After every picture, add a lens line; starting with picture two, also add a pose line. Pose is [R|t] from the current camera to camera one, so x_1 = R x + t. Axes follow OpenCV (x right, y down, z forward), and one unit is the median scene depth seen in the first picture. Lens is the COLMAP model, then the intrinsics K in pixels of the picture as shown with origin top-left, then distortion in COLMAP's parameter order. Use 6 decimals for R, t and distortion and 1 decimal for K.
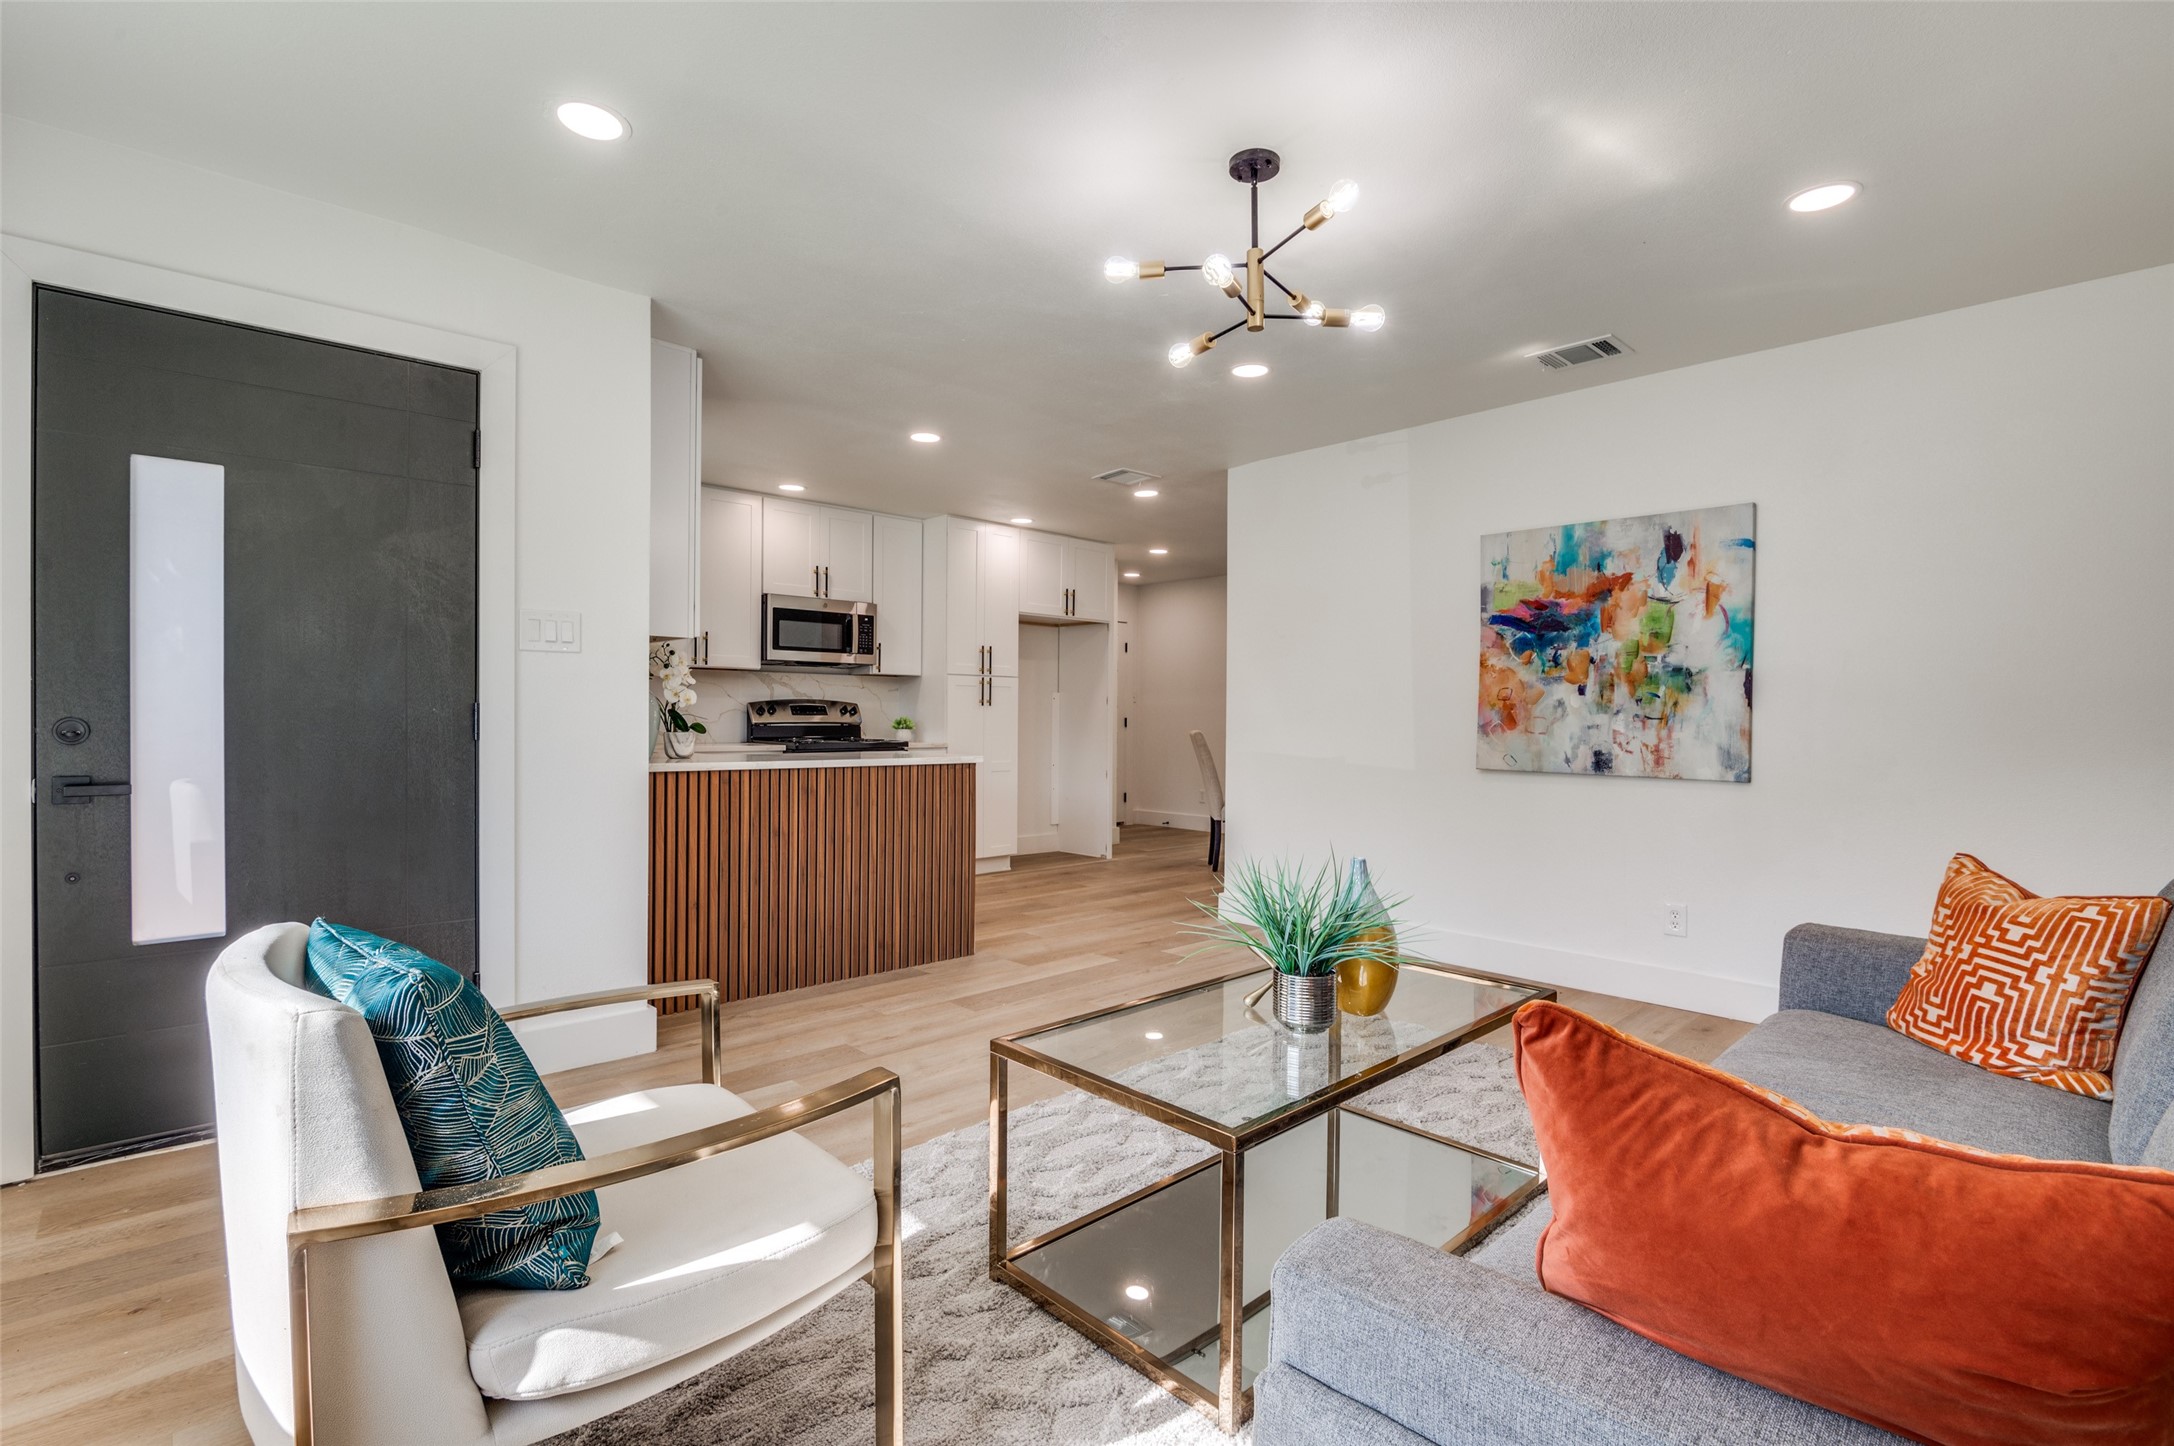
lens RADIAL K [[1000.1, 0, 1078.1], [0, 1000.1, 719.9], [0, 0, 1]] dist [-0.010173, -0.007563]
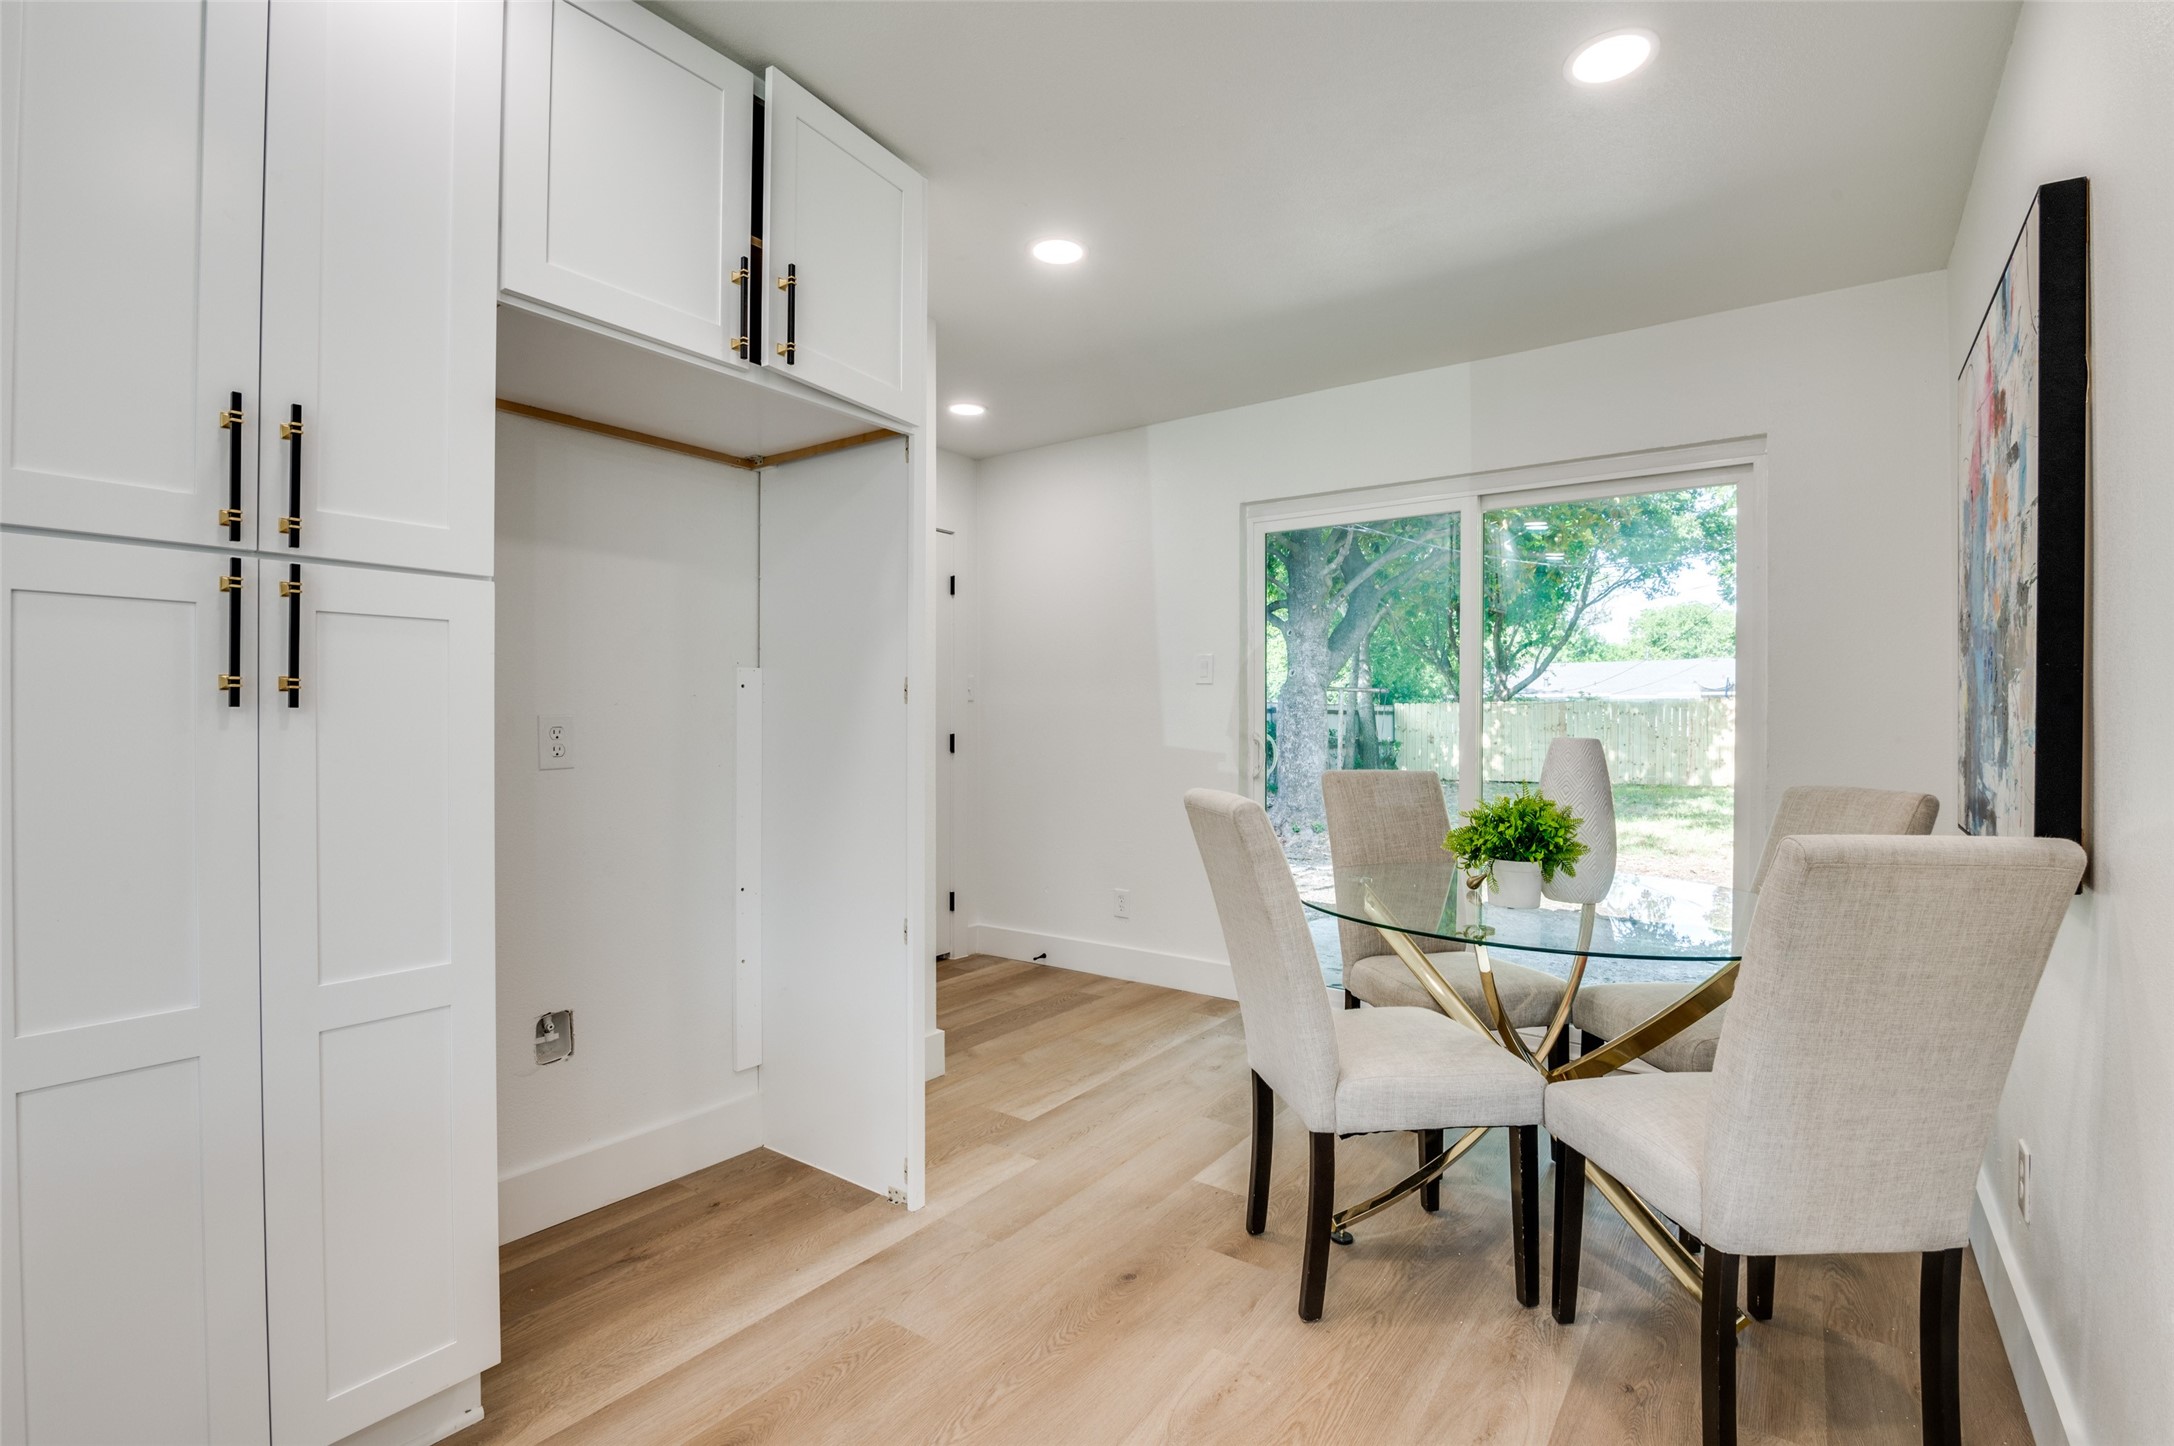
lens RADIAL K [[1000.1, 0, 1084.5], [0, 1000.1, 725.3], [0, 0, 1]] dist [-0.010173, -0.007563]
pose [[0.981324, -0.006395, 0.192256, 0.041256], [0.006041, 0.999979, 0.002429, -0.015379], [-0.192267, -0.001222, 0.981342, 1.186885]]
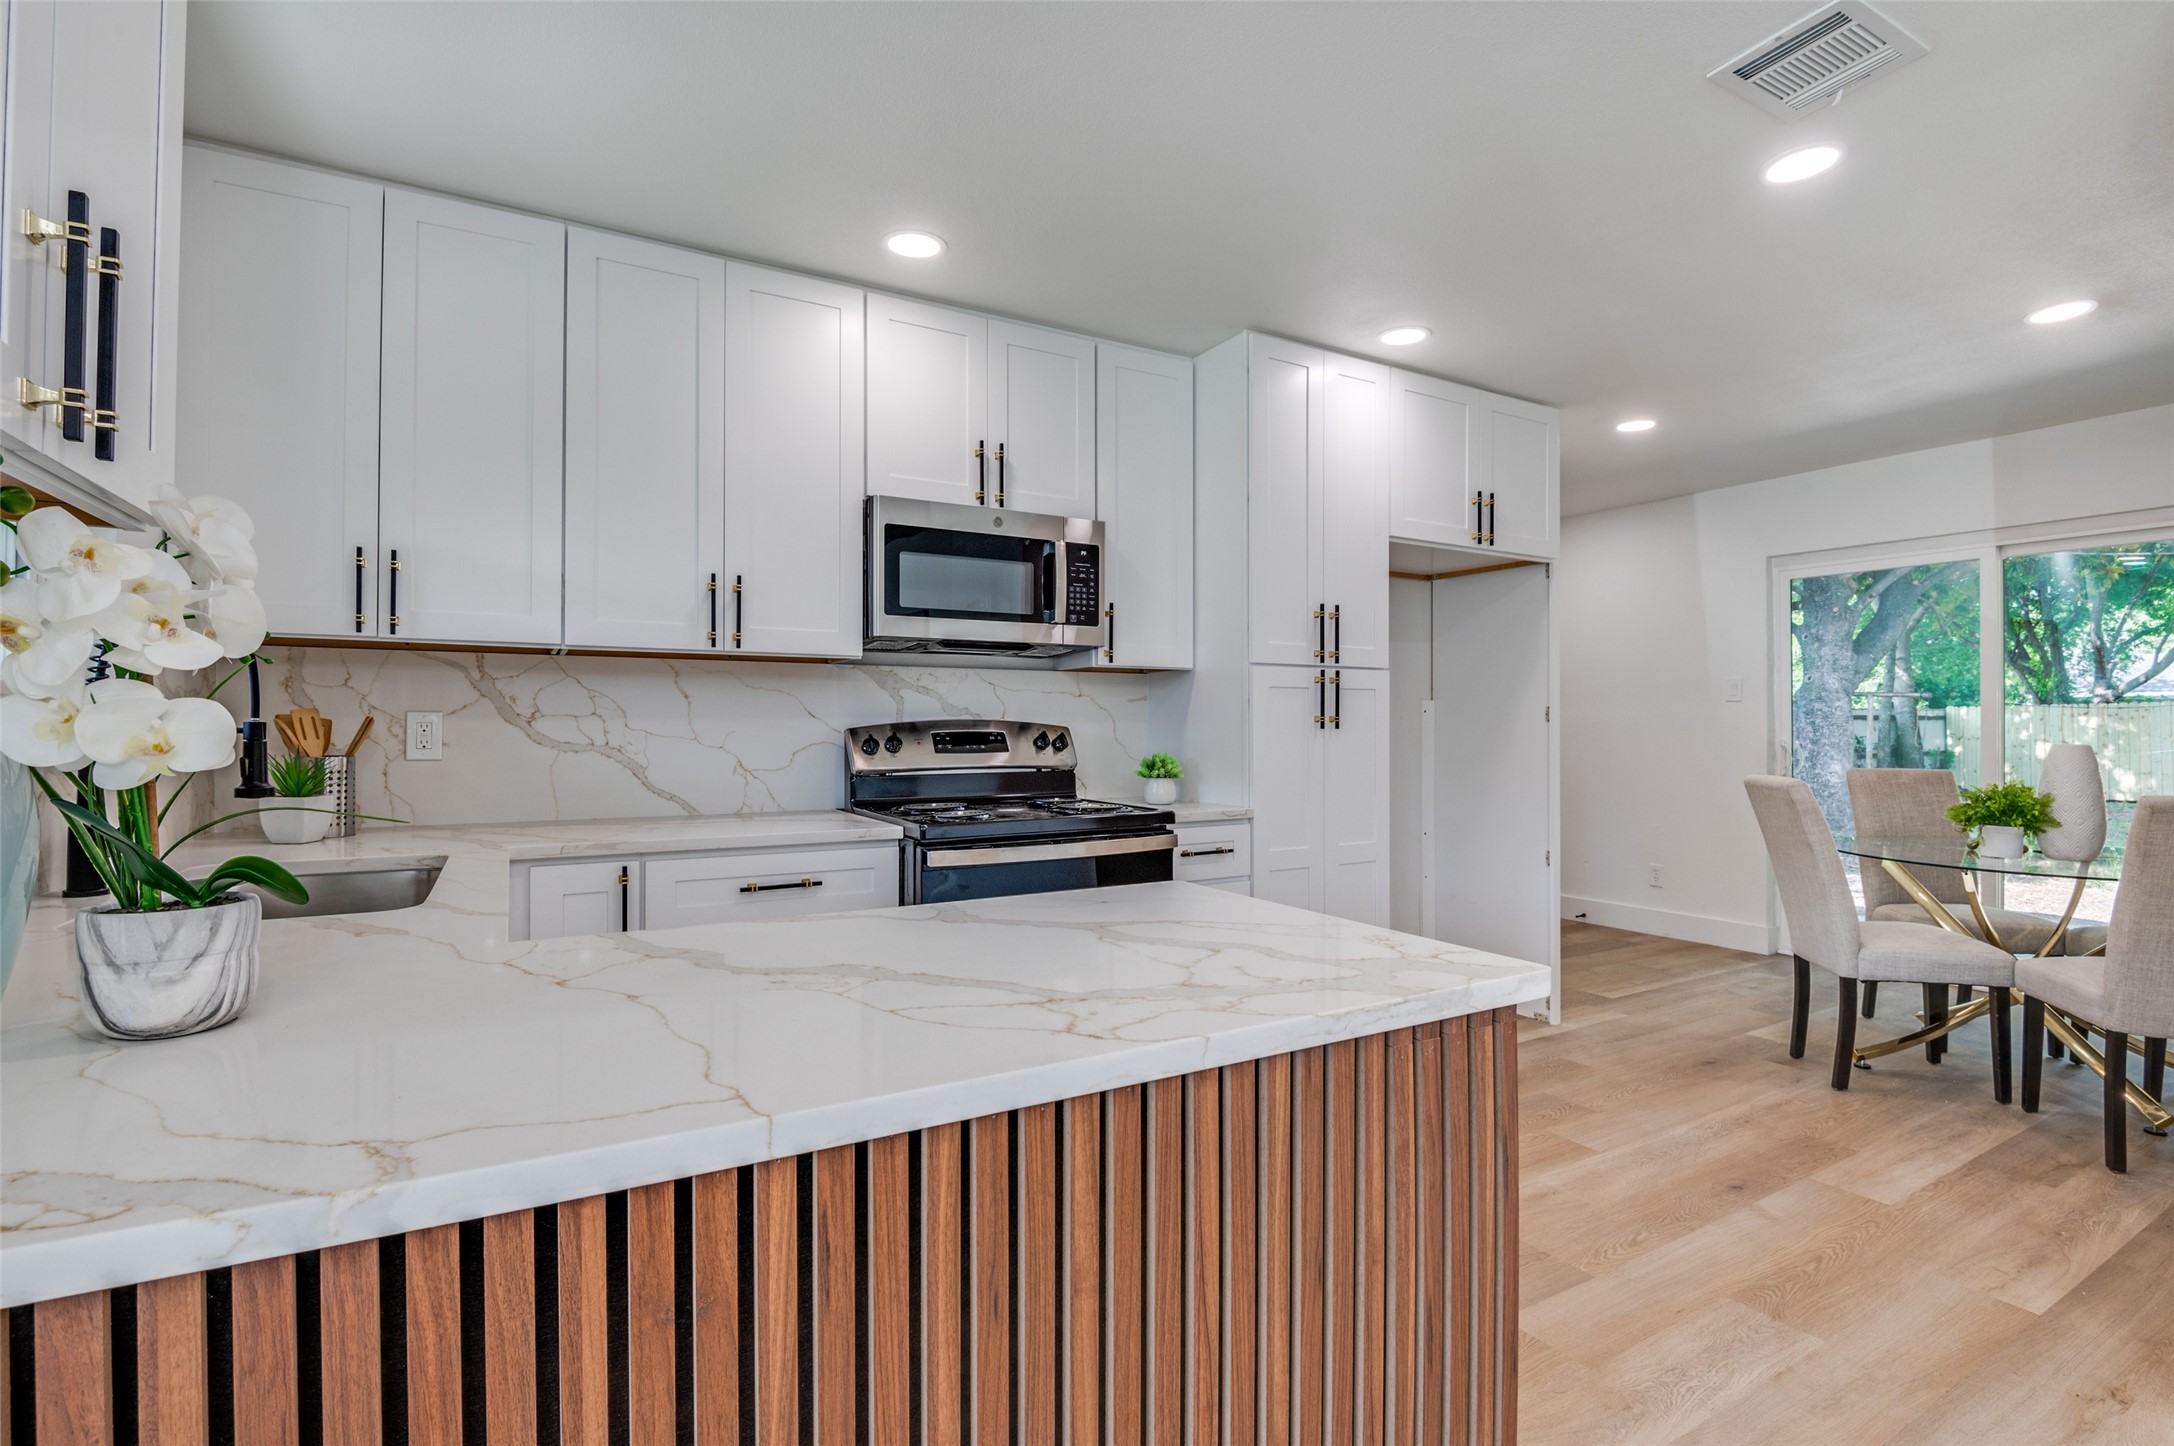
lens RADIAL K [[1000.1, 0, 1085.7], [0, 1000.1, 725.0], [0, 0, 1]] dist [-0.010173, -0.007563]
pose [[0.974324, -0.008855, -0.224977, -0.149748], [0.007298, 0.999943, -0.007753, -0.020165], [0.225033, 0.005913, 0.974333, 0.769051]]
